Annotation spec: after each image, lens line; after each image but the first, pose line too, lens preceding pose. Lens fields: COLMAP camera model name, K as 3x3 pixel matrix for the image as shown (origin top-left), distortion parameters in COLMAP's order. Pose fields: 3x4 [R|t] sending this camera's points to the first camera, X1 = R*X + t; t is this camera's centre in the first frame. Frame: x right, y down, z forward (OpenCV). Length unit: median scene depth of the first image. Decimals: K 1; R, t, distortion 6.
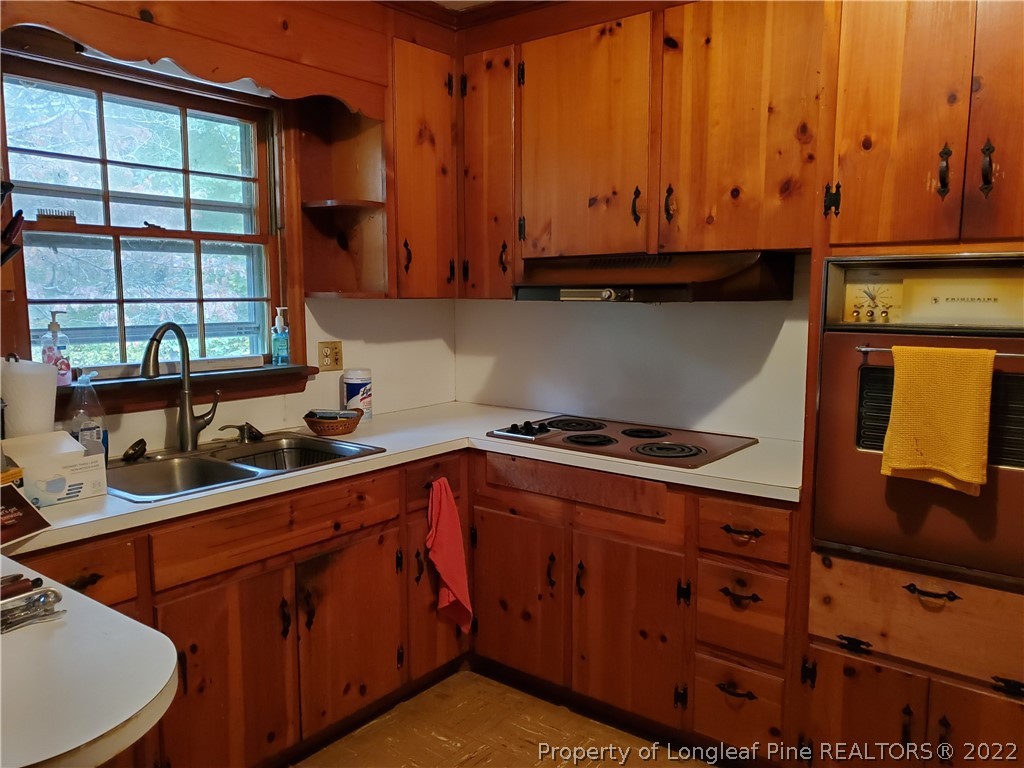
lens RADIAL K [[798.2, 0, 515.9], [0, 798.2, 388.2], [0, 0, 1]] dist [0.015789, 0.010510]
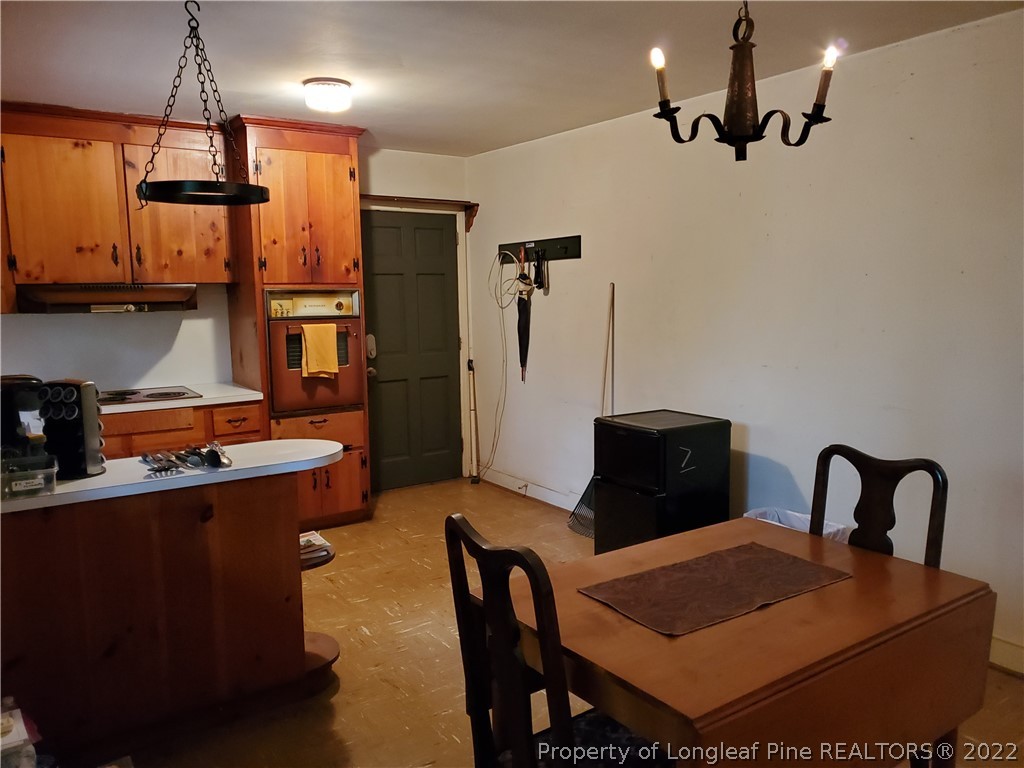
lens RADIAL K [[798.2, 0, 511.9], [0, 798.2, 384.7], [0, 0, 1]] dist [0.015789, 0.010510]
pose [[0.306232, -0.114834, 0.945005, -1.596706], [0.131920, 0.988239, 0.077339, 0.024265], [-0.942772, 0.100982, 0.317779, -0.370893]]
